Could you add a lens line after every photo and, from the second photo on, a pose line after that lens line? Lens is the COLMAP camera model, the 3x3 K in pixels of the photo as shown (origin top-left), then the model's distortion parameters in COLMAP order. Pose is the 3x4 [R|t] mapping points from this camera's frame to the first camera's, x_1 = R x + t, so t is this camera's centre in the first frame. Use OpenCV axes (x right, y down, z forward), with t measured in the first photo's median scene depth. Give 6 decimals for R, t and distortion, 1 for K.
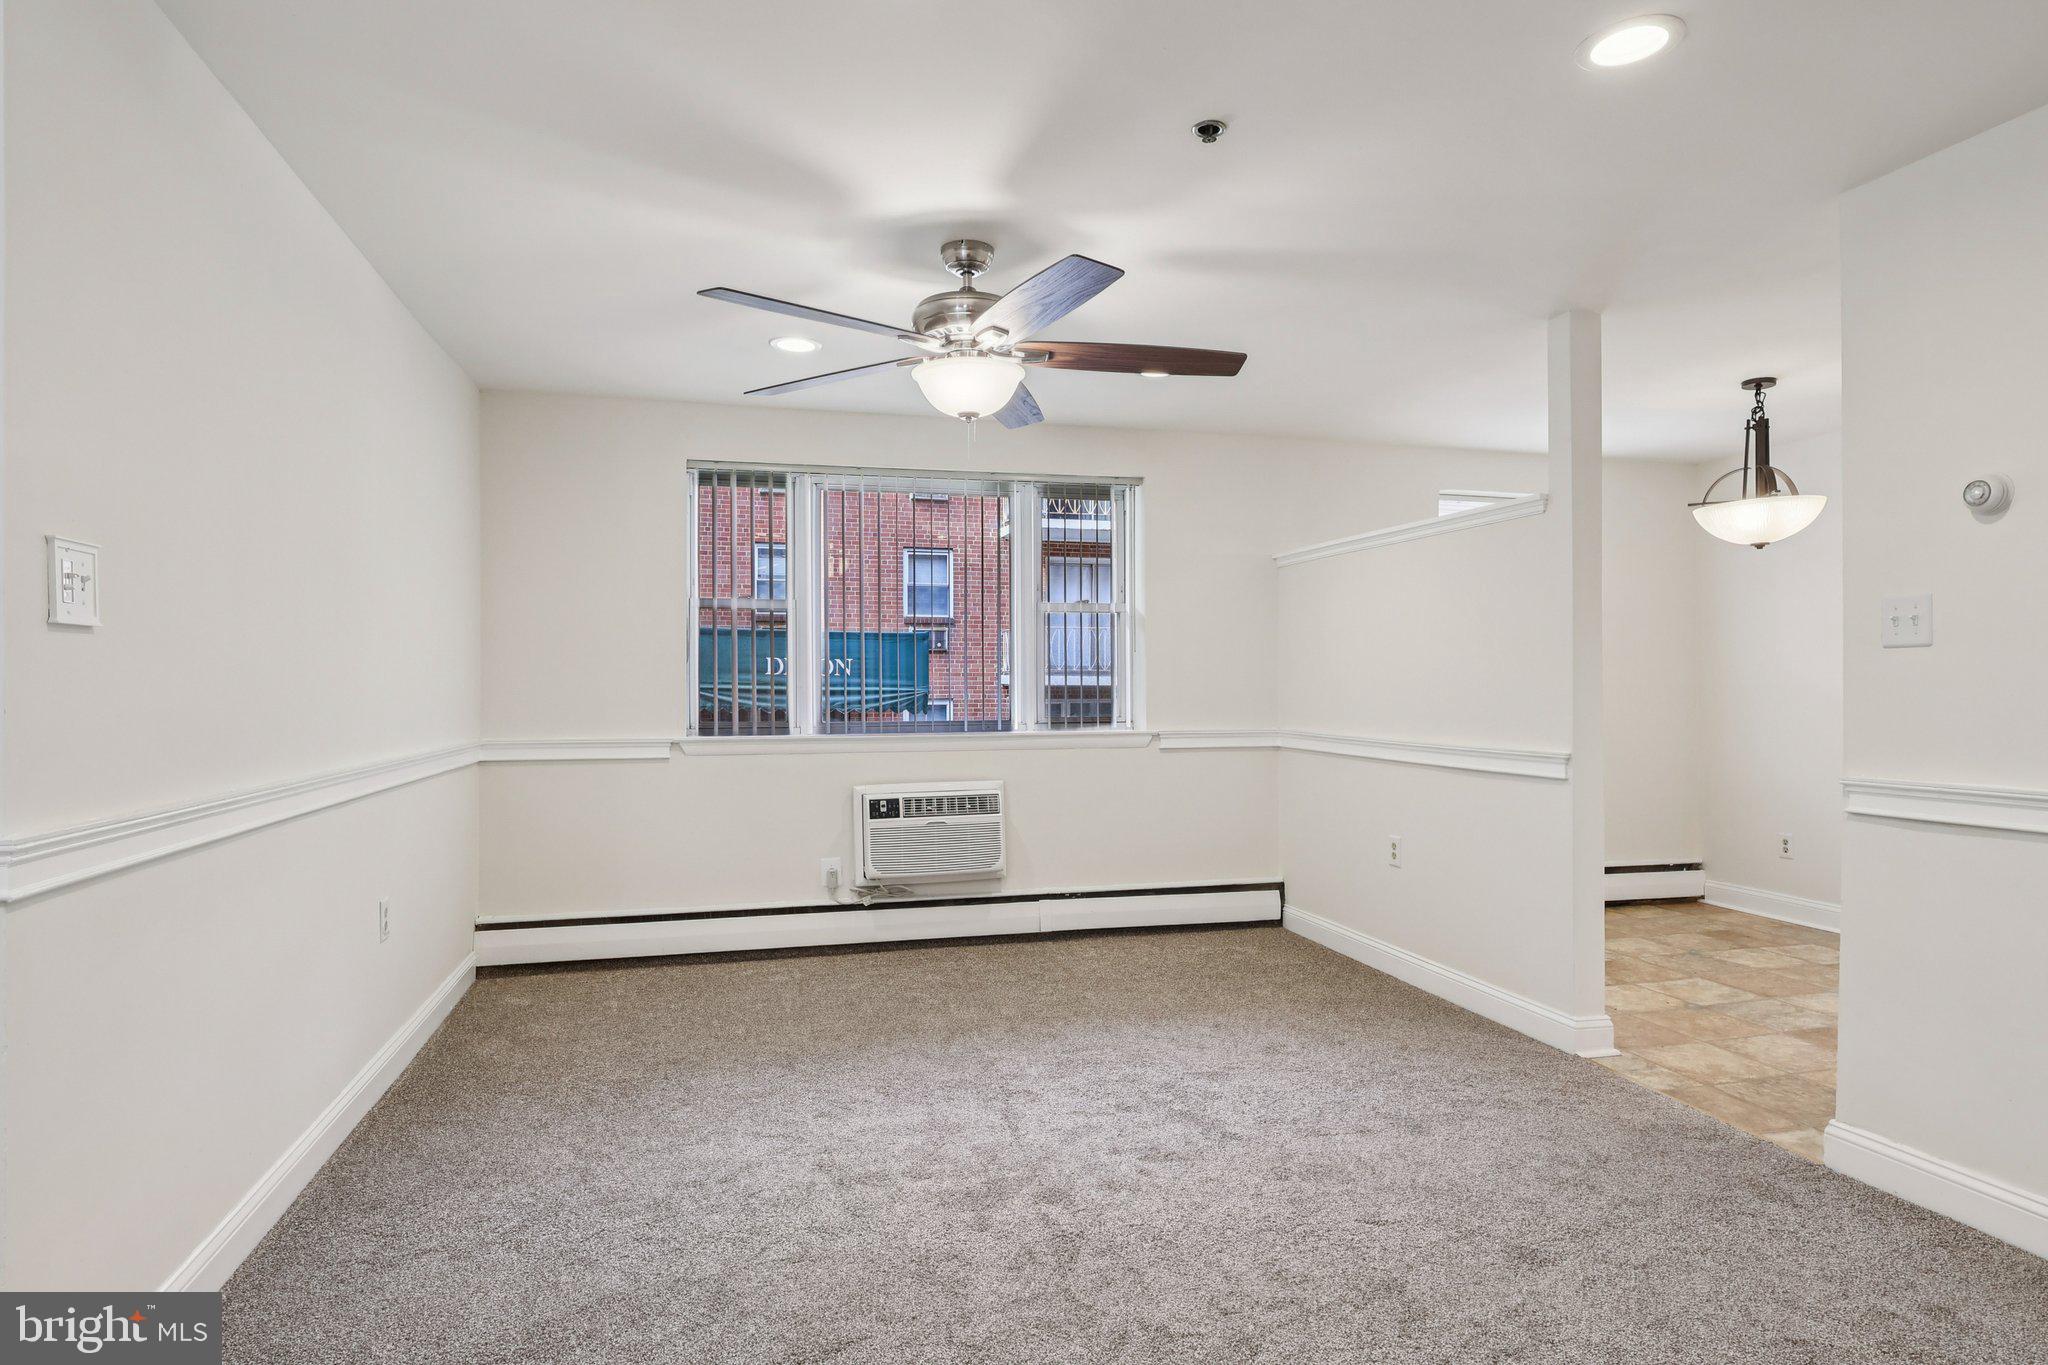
lens RADIAL K [[1107.4, 0, 1023.7], [0, 1107.4, 669.9], [0, 0, 1]] dist [0.002080, -0.000125]
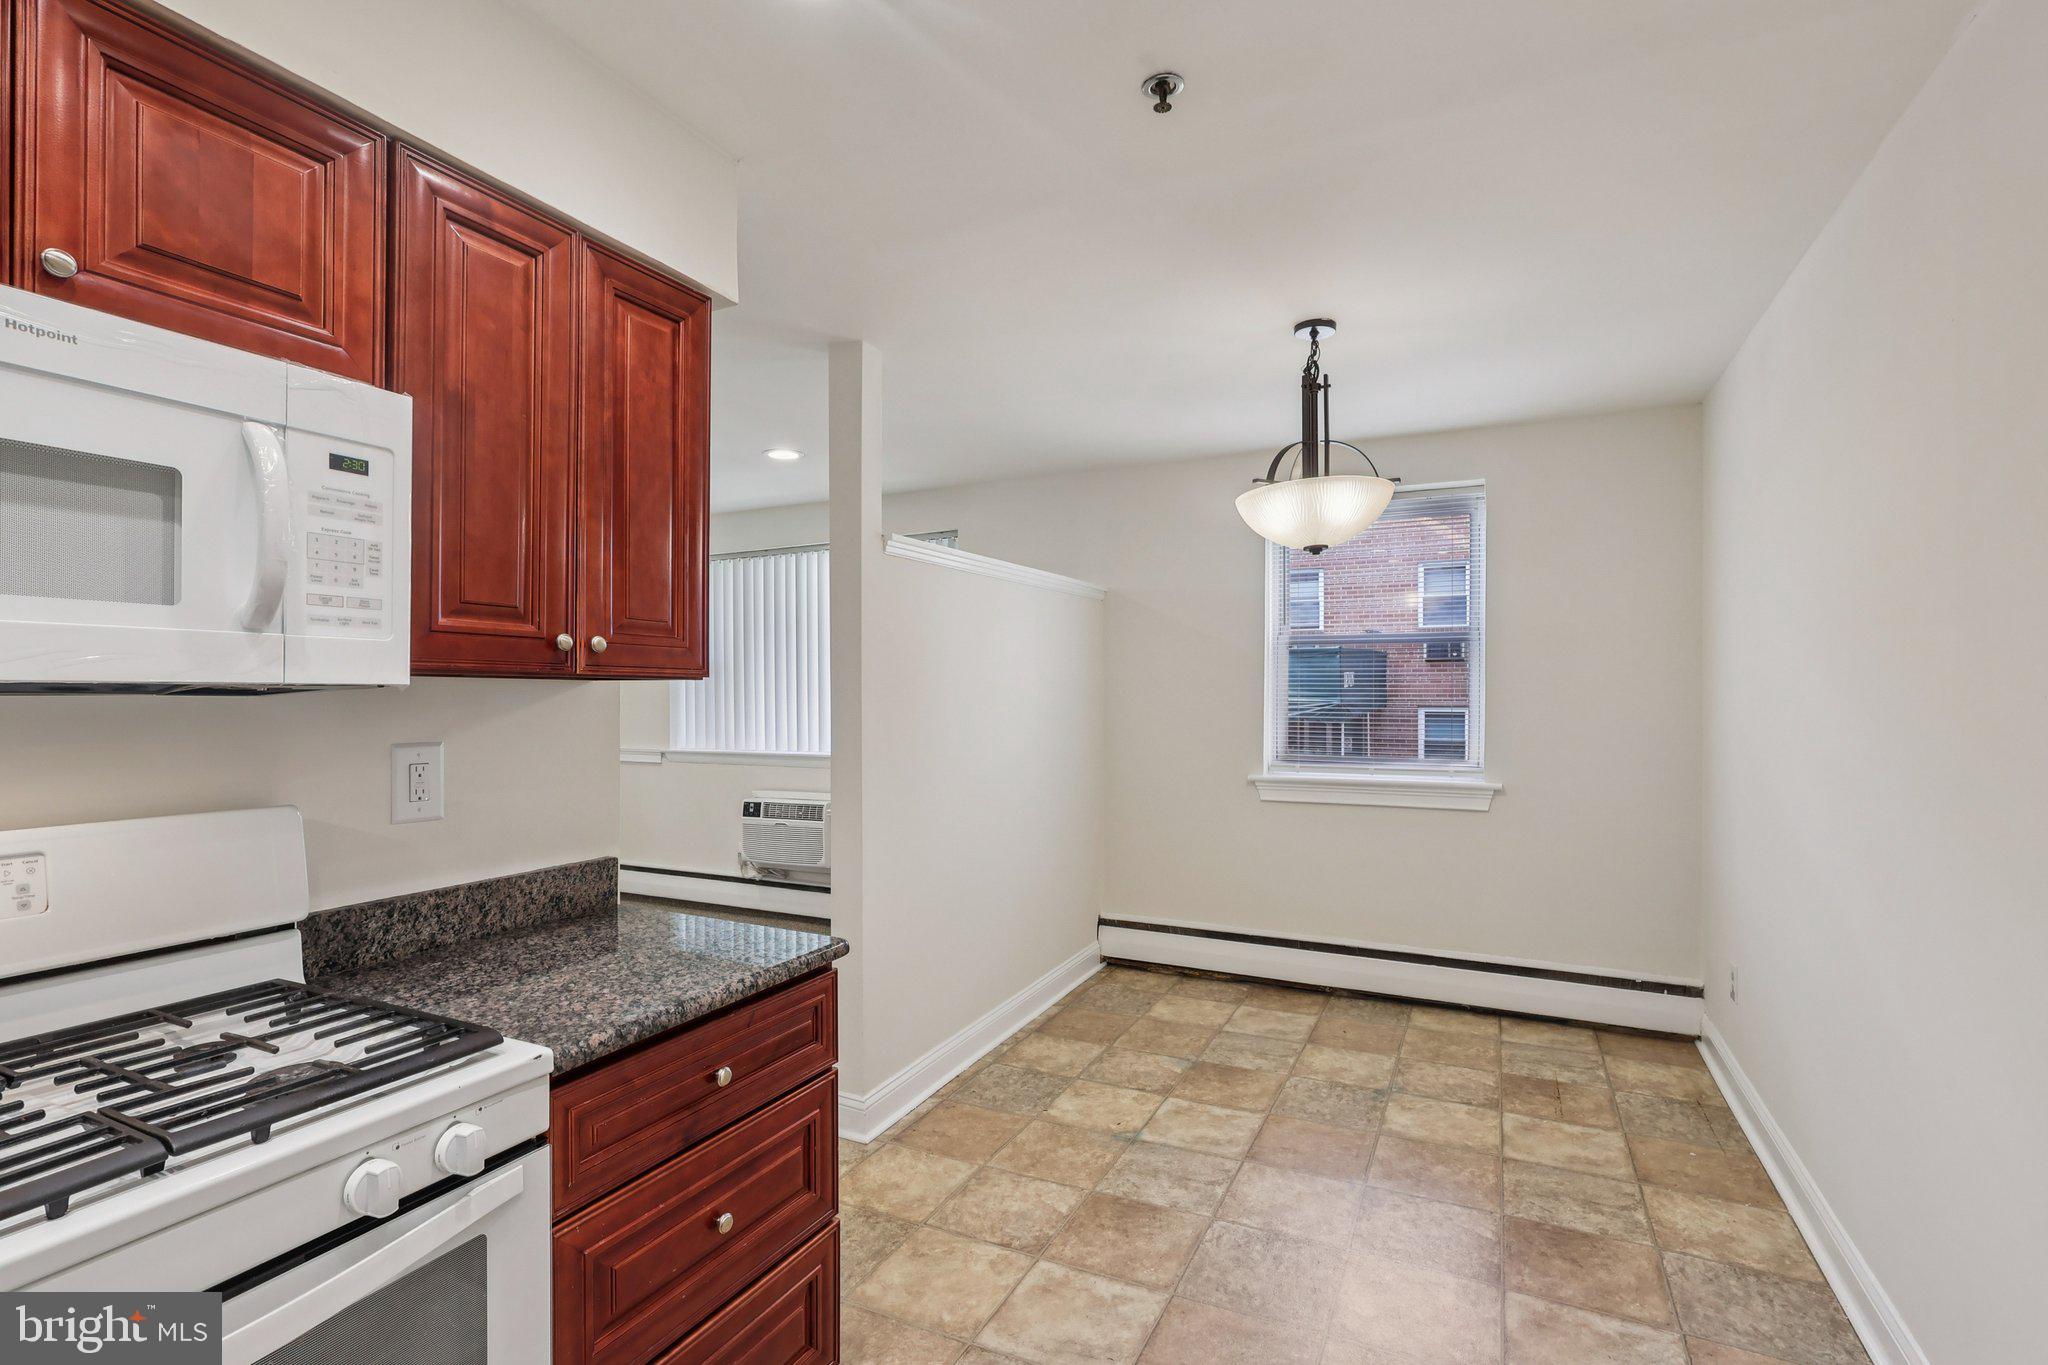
lens RADIAL K [[936.5, 0, 1063.9], [0, 936.5, 671.8], [0, 0, 1]] dist [0.002008, -0.000536]
pose [[0.759837, -0.014617, -0.649949, 0.883223], [0.010223, 0.999892, -0.010536, -0.023001], [0.650033, 0.001361, 0.759905, 0.393456]]
